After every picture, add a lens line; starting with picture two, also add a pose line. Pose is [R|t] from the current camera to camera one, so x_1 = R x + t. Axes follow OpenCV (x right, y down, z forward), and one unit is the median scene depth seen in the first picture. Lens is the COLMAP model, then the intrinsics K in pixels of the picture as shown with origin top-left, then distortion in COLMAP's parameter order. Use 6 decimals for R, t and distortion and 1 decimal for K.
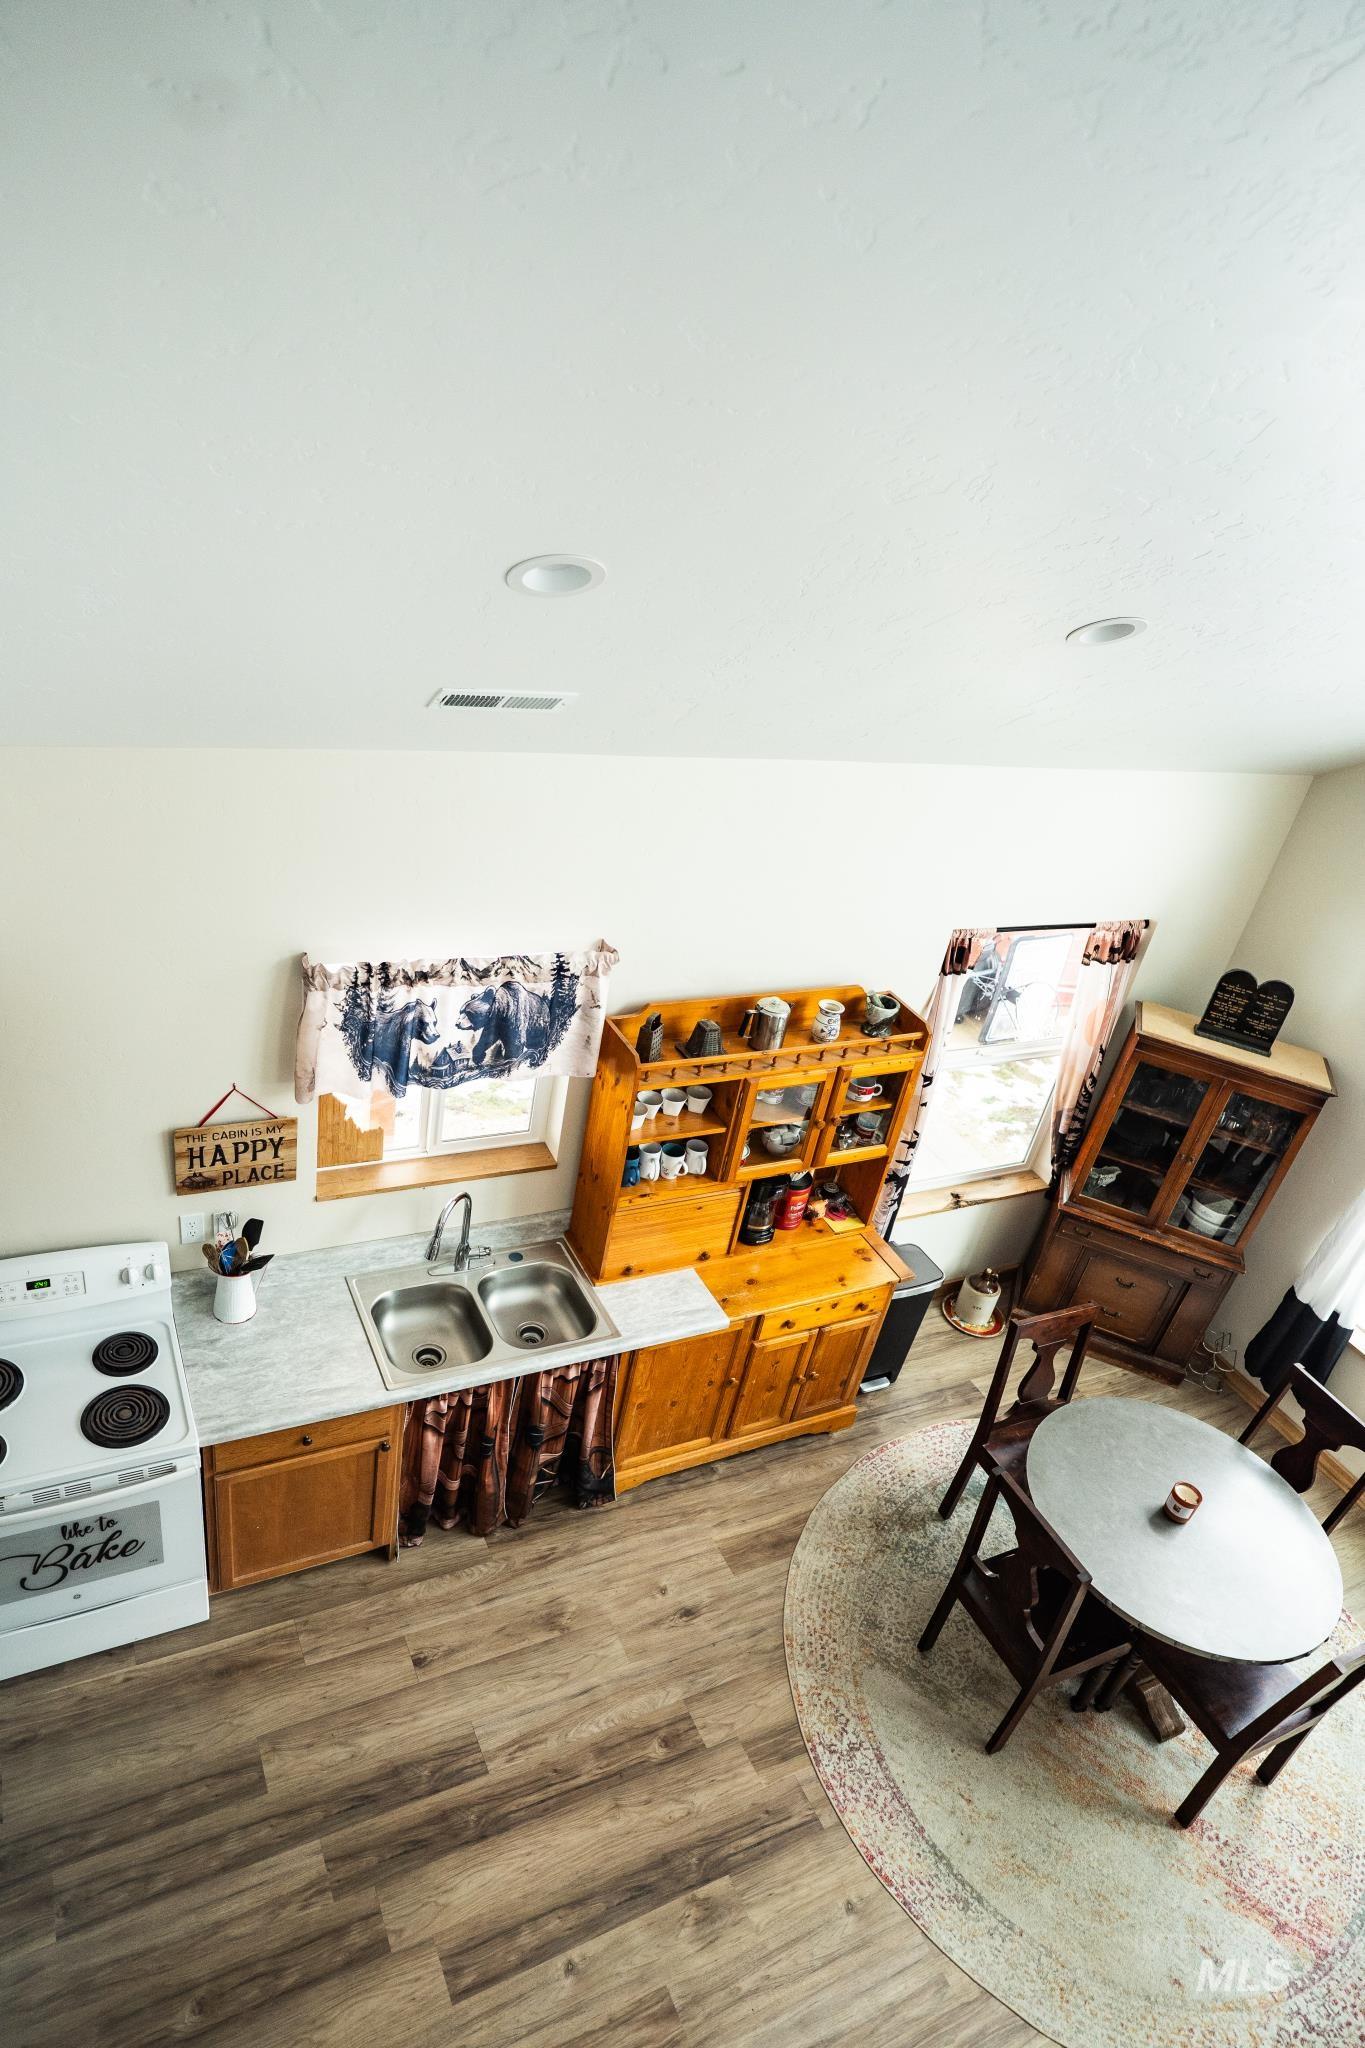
lens RADIAL K [[1168.9, 0, 650.9], [0, 1168.9, 1086.2], [0, 0, 1]] dist [-0.055568, 0.041936]
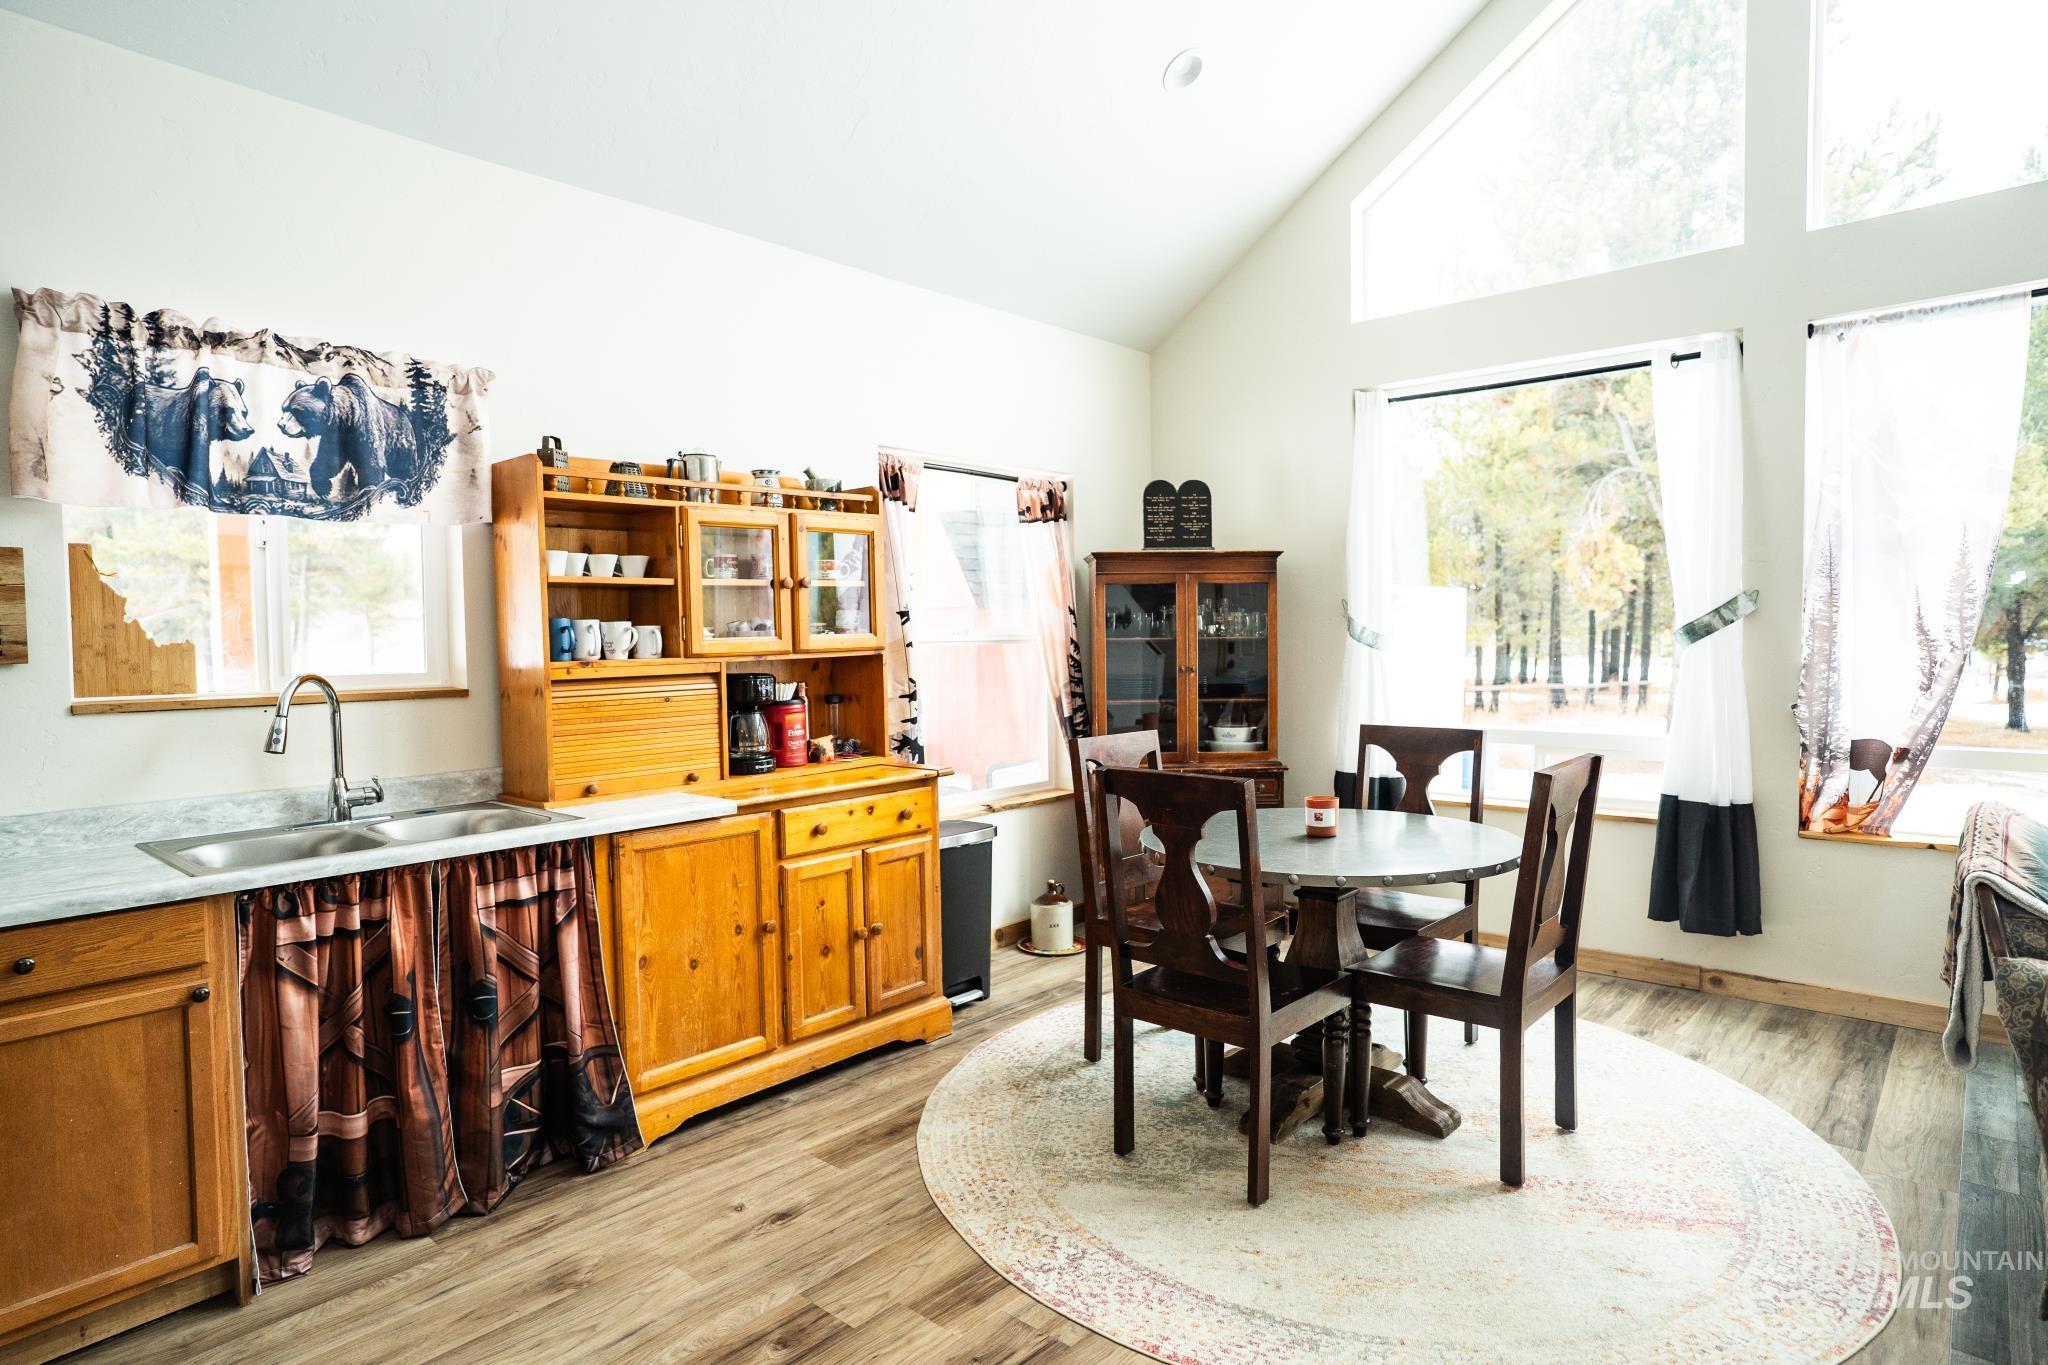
lens RADIAL K [[1120.1, 0, 1024.0], [0, 1120.1, 682.5], [0, 0, 1]] dist [-0.052478, 0.038265]
pose [[0.908842, -0.193847, 0.369365, -0.016726], [0.341562, 0.854127, -0.392177, 0.502008], [-0.239462, 0.482588, 0.842477, 0.307084]]
